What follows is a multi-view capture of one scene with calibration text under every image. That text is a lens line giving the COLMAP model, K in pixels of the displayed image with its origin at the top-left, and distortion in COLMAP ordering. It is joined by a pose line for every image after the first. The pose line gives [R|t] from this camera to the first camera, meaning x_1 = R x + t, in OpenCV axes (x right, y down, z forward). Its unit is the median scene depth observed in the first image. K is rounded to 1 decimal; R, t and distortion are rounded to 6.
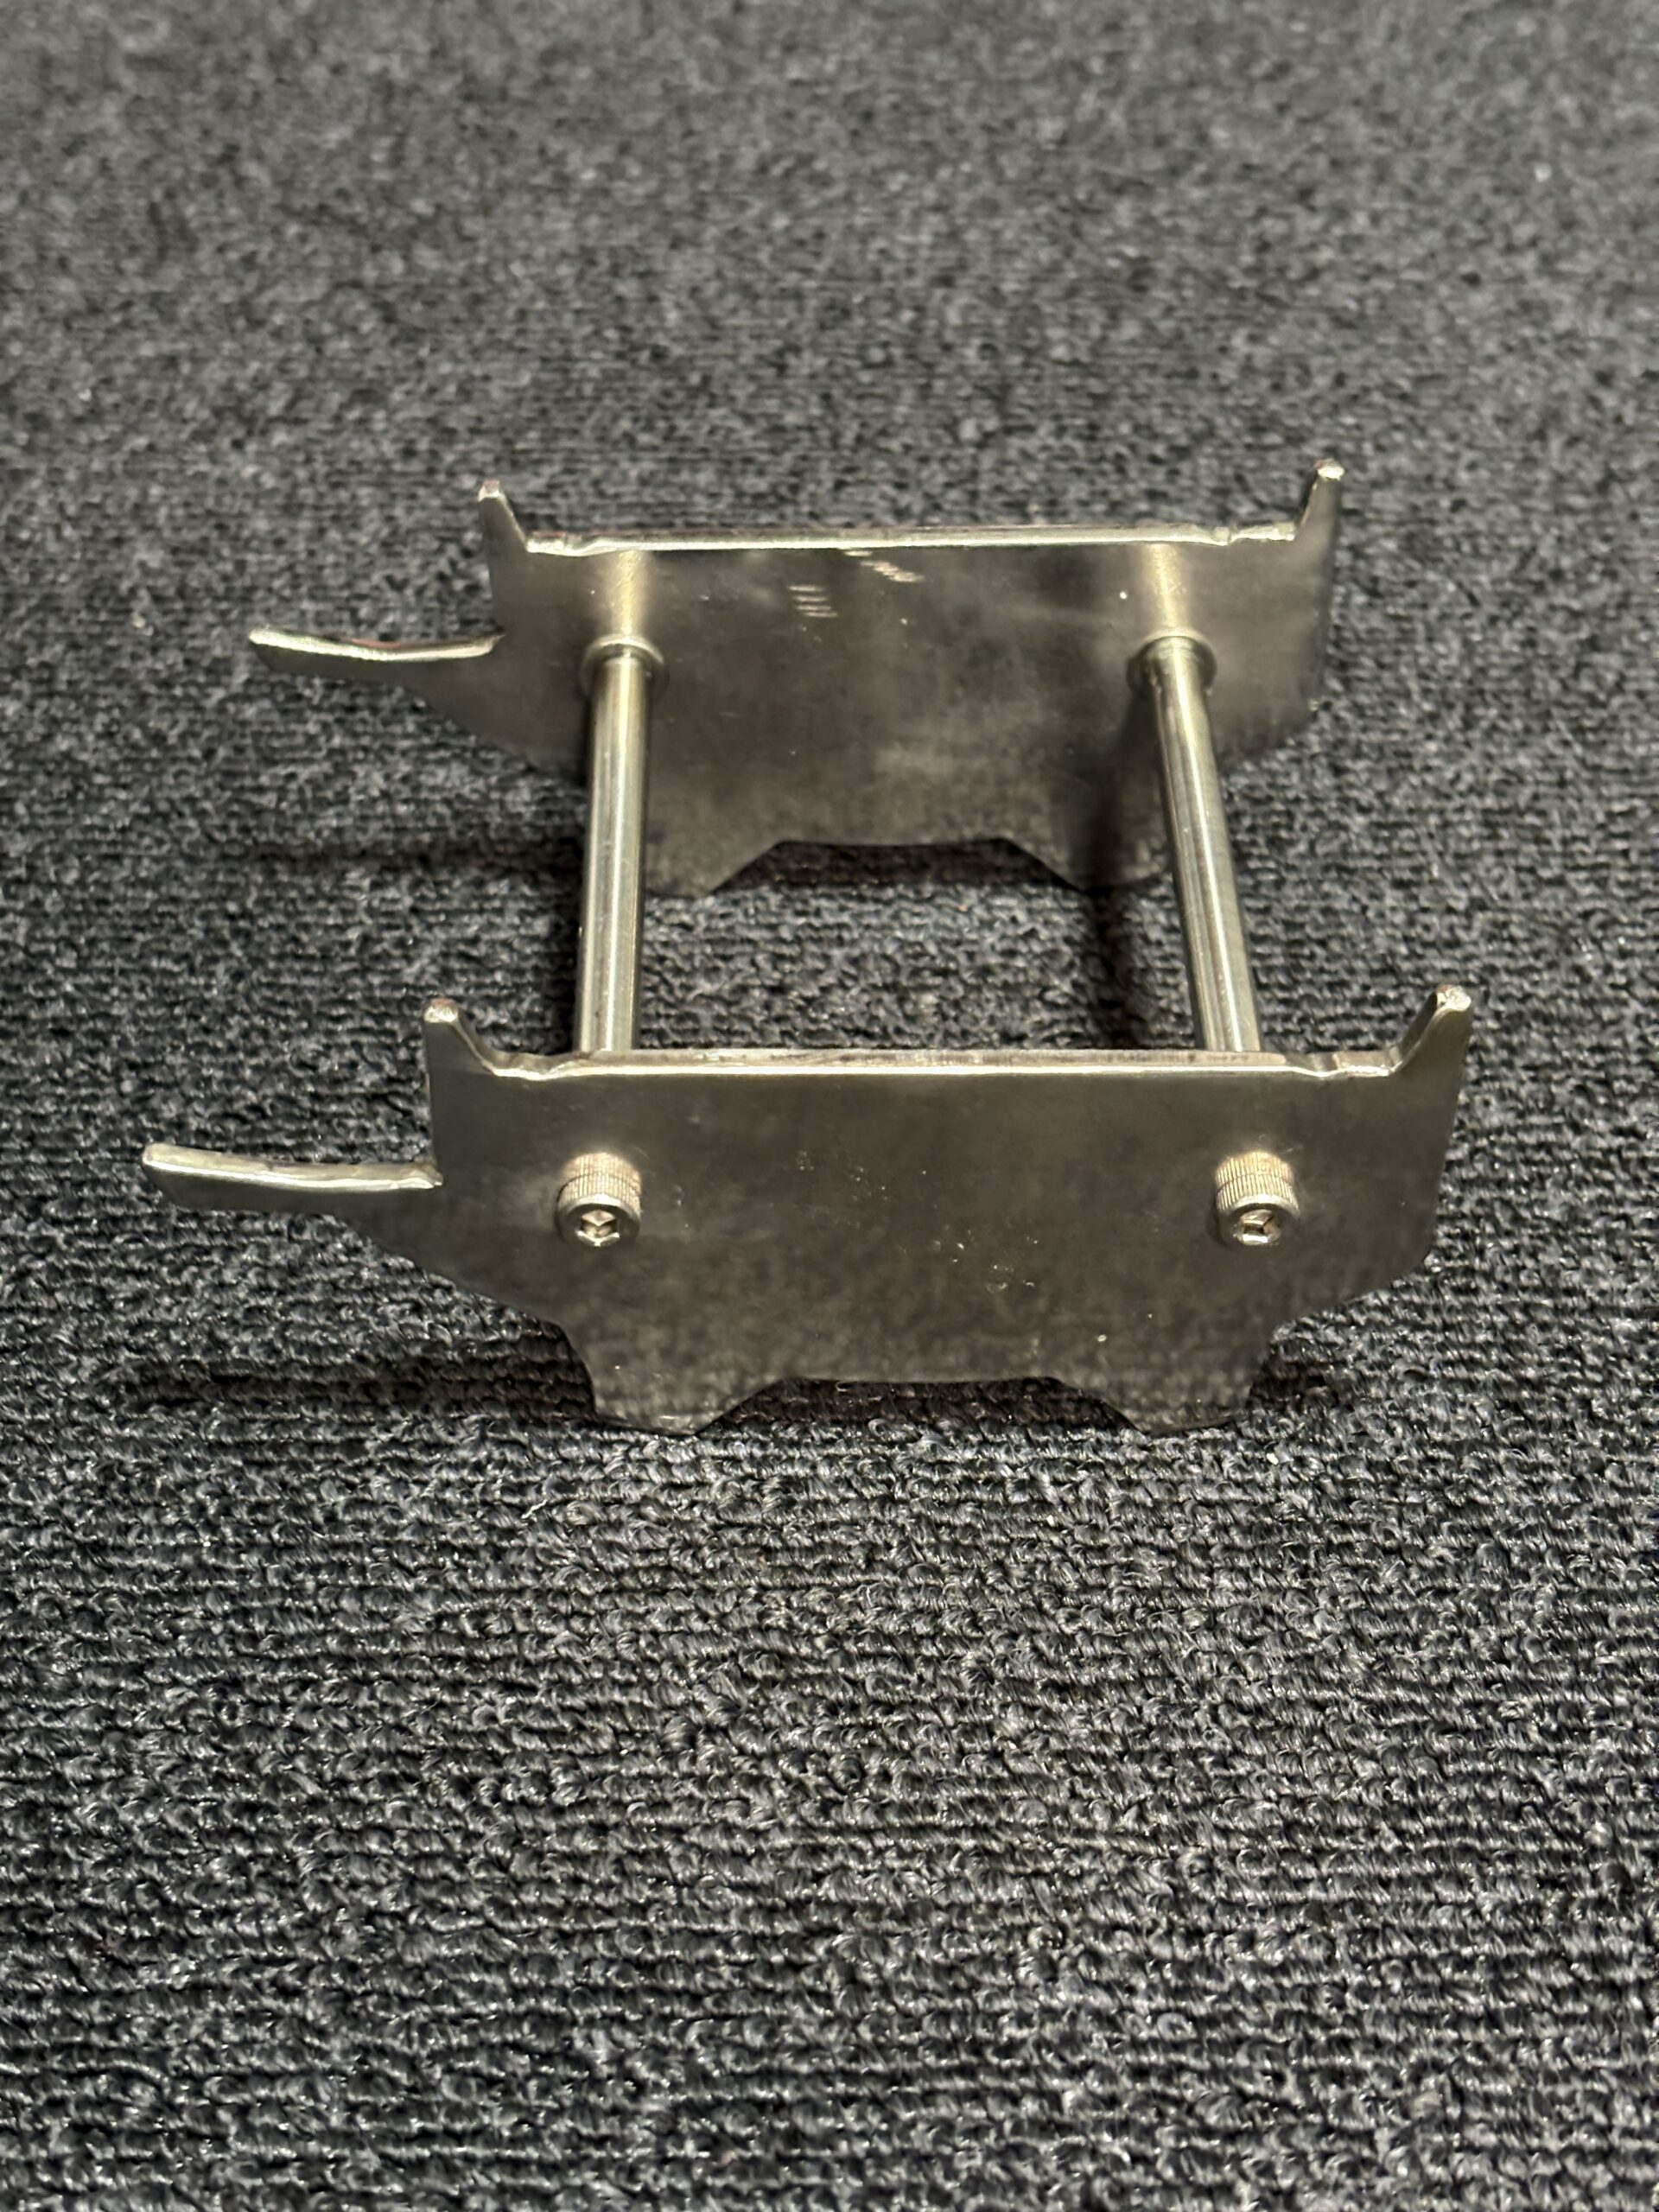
lens RADIAL K [[3371.9, 0, 803.3], [0, 3371.9, 1101.4], [0, 0, 1]] dist [0.242918, -1.087791]
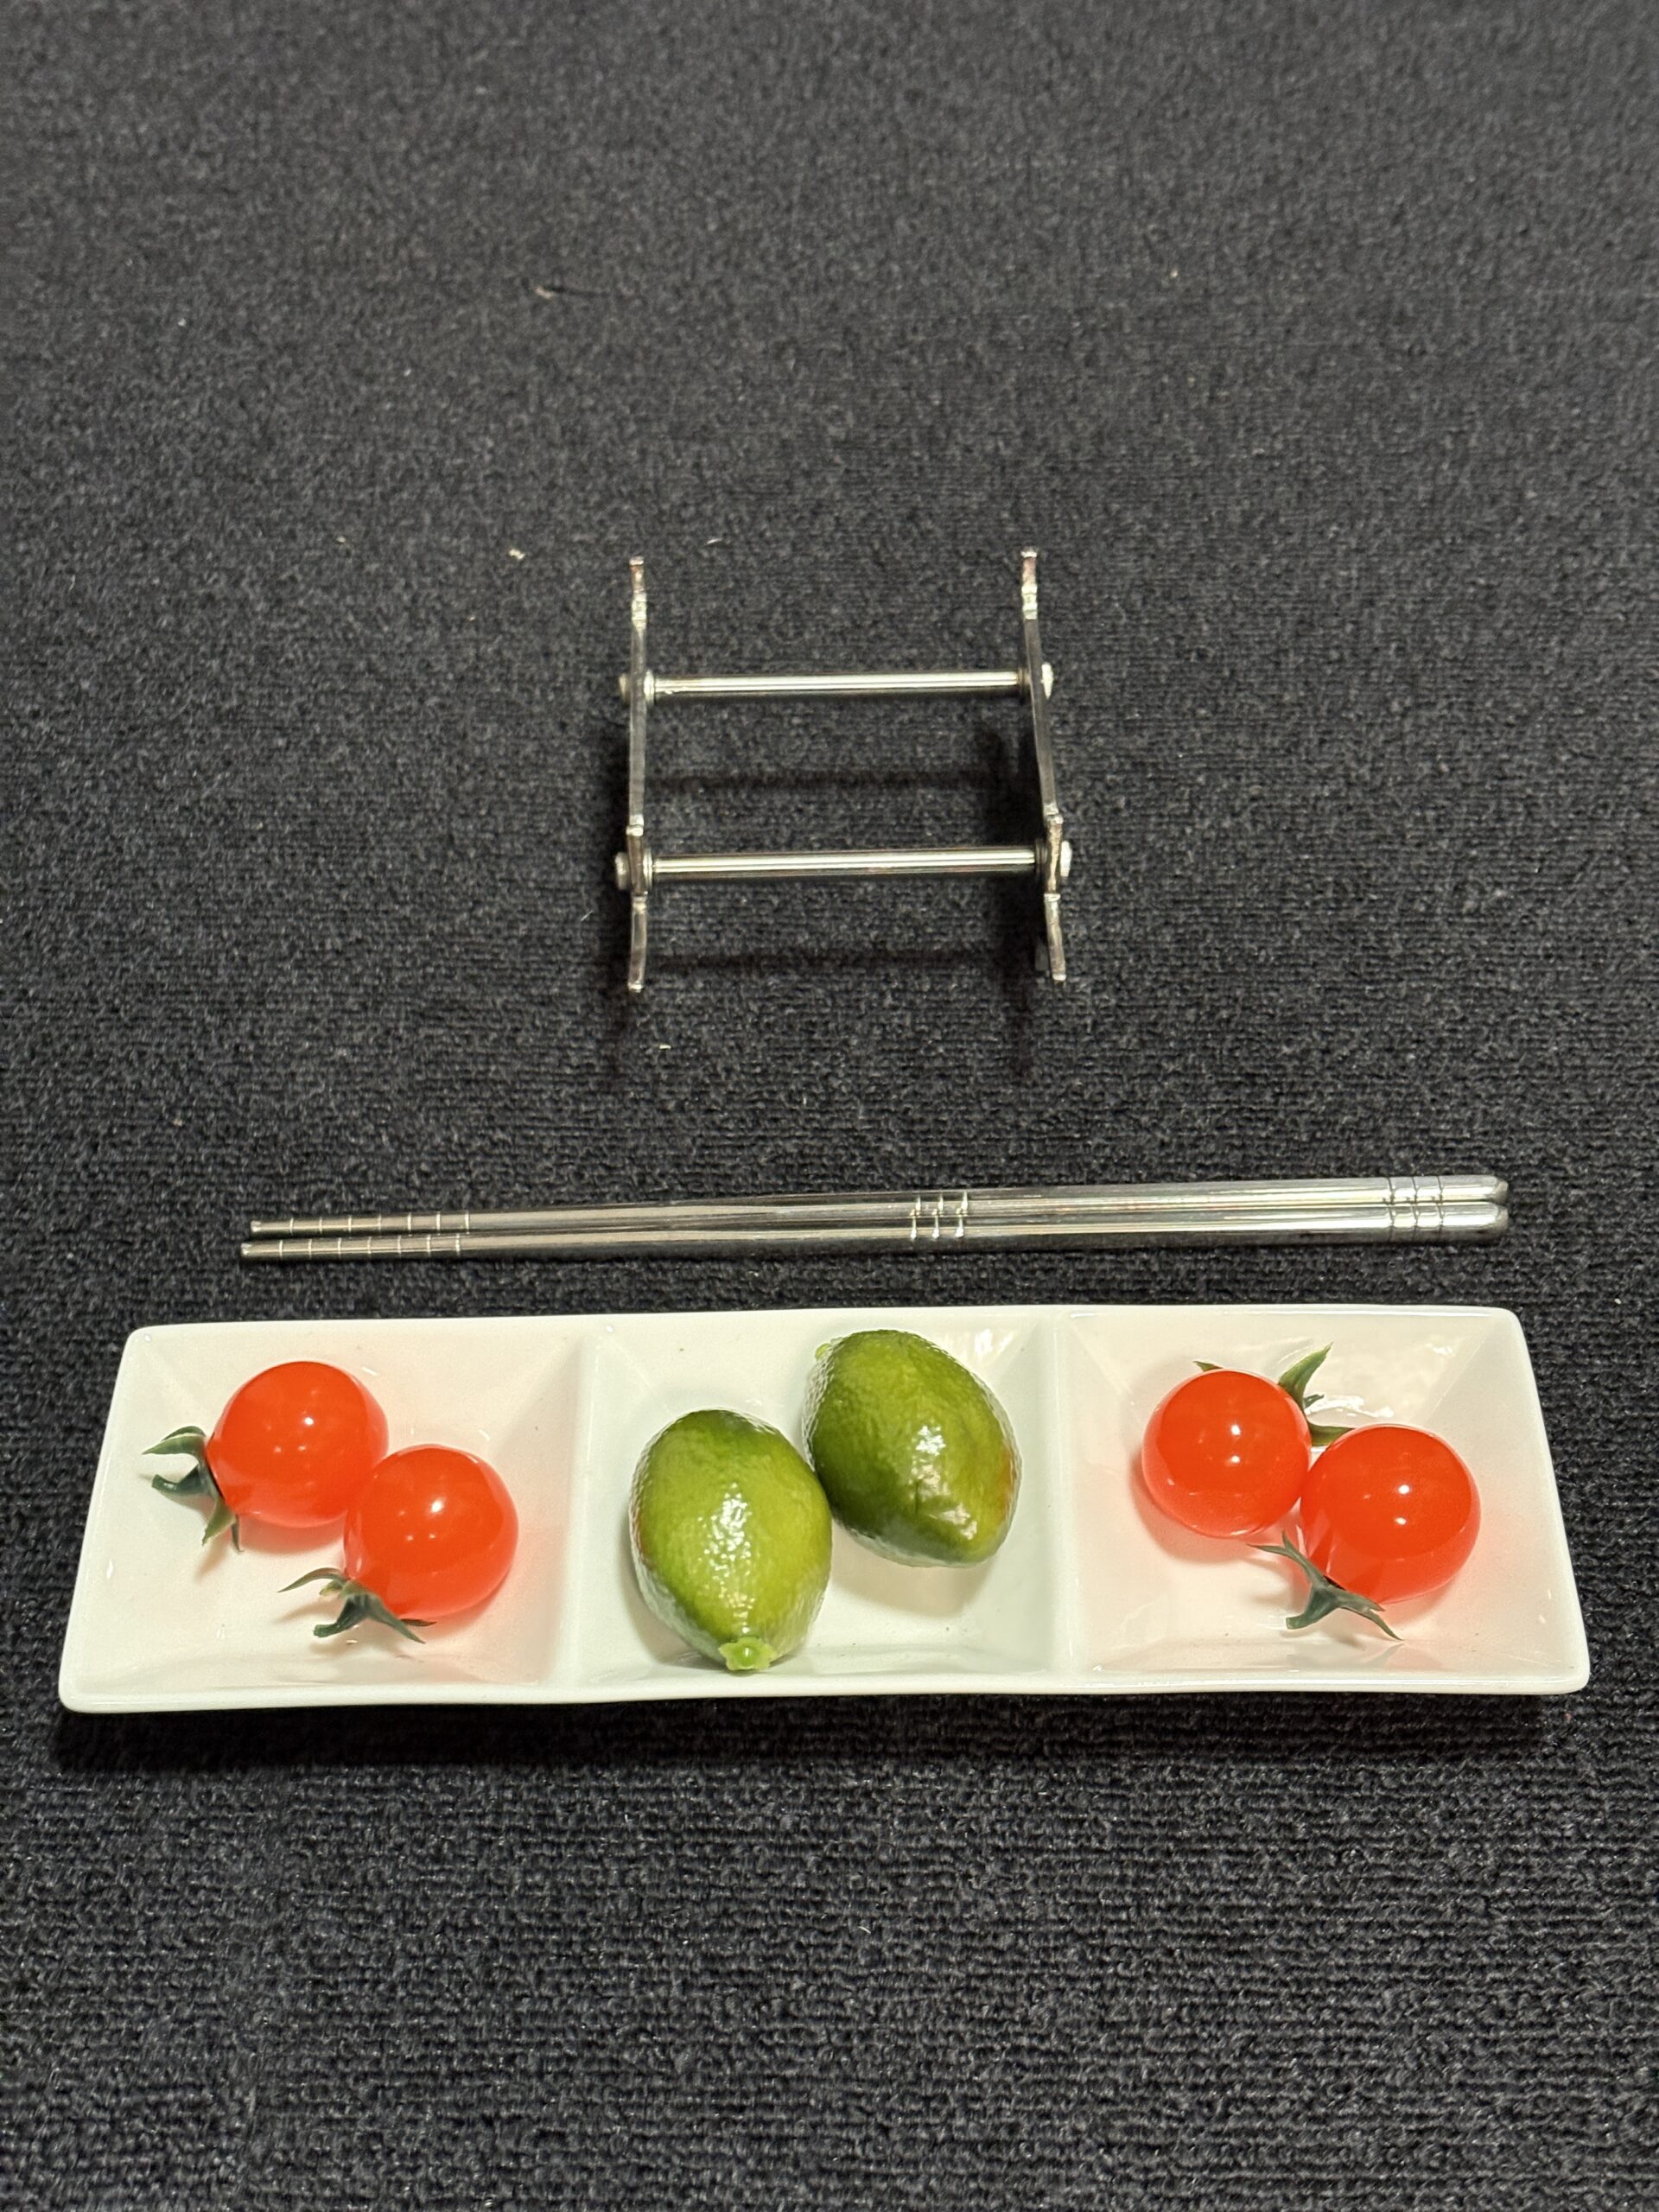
lens RADIAL K [[3356.4, 0, 838.9], [0, 3356.4, 1104.4], [0, 0, 1]] dist [0.242179, -1.005462]
pose [[0.999819, 0.001221, -0.018995, -0.281155], [-0.000855, 0.999814, 0.019263, -0.046747], [0.019015, -0.019243, 0.999634, -0.986133]]
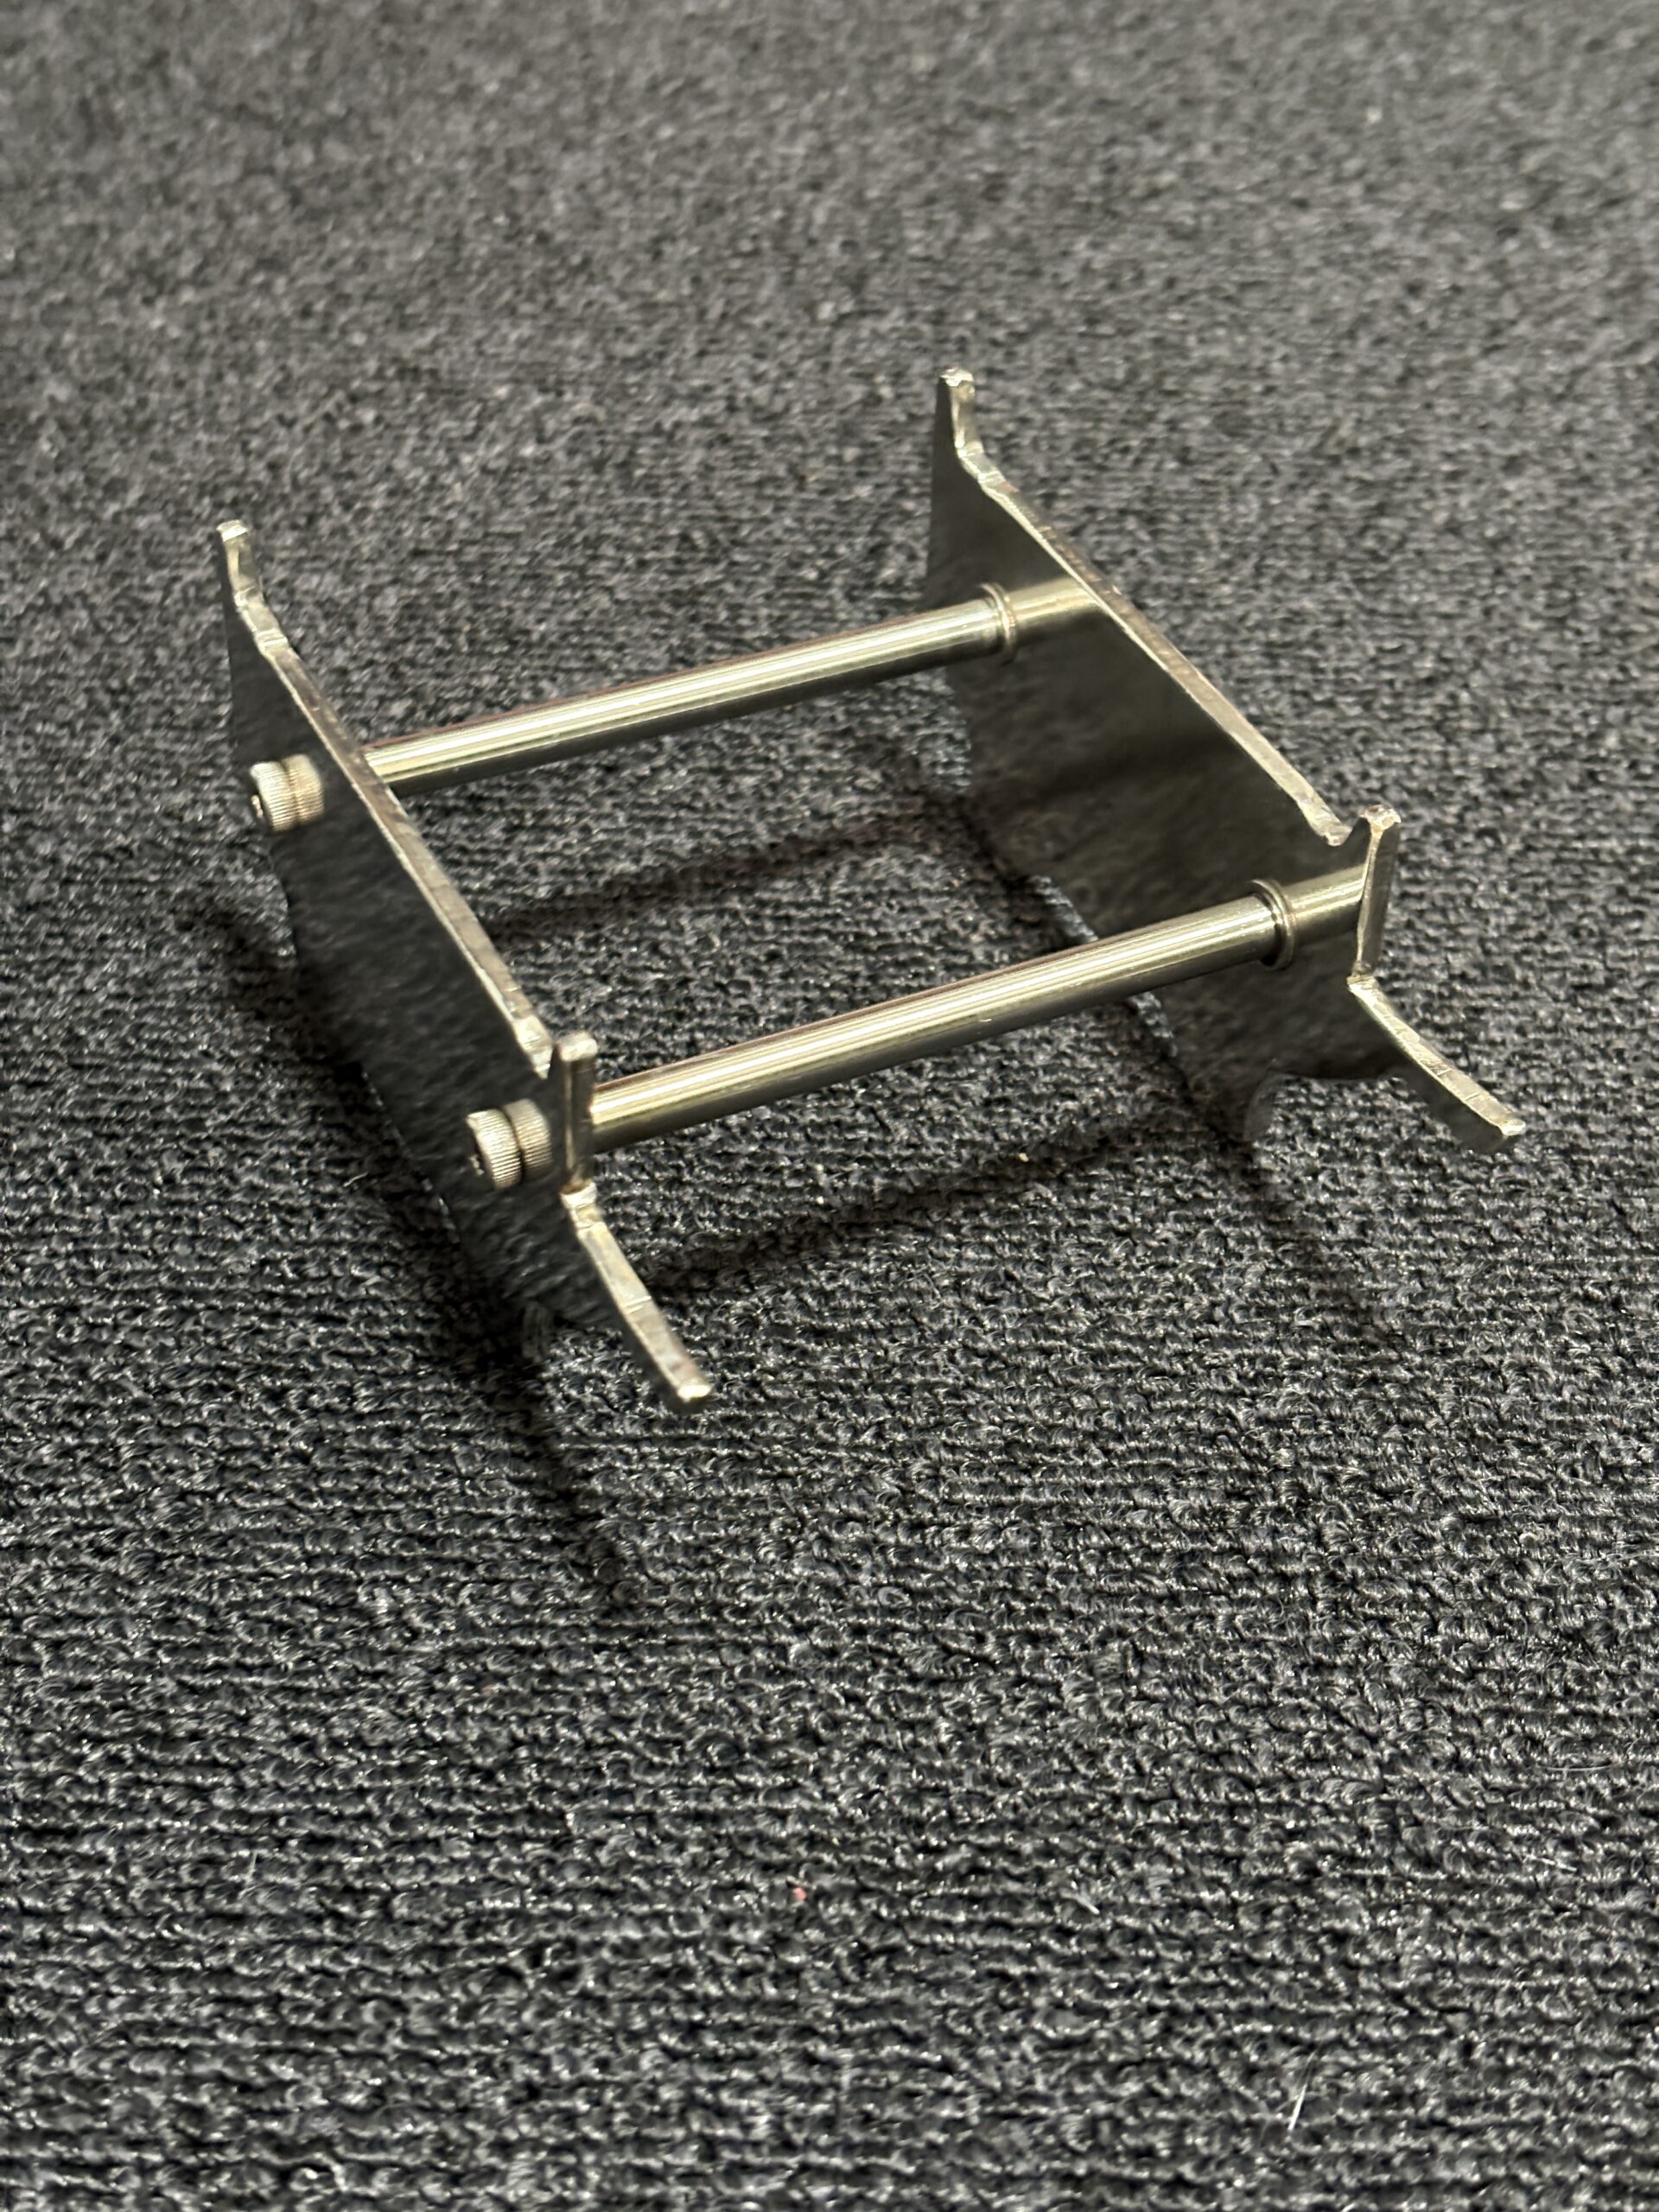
lens RADIAL K [[3363.0, 0, 836.3], [0, 3363.0, 1110.0], [0, 0, 1]] dist [0.239292, -0.995523]
pose [[0.999424, 0.028950, 0.017686, 0.058177], [-0.028452, 0.999208, -0.027828, 0.125476], [-0.018478, 0.027309, 0.999456, -0.108492]]
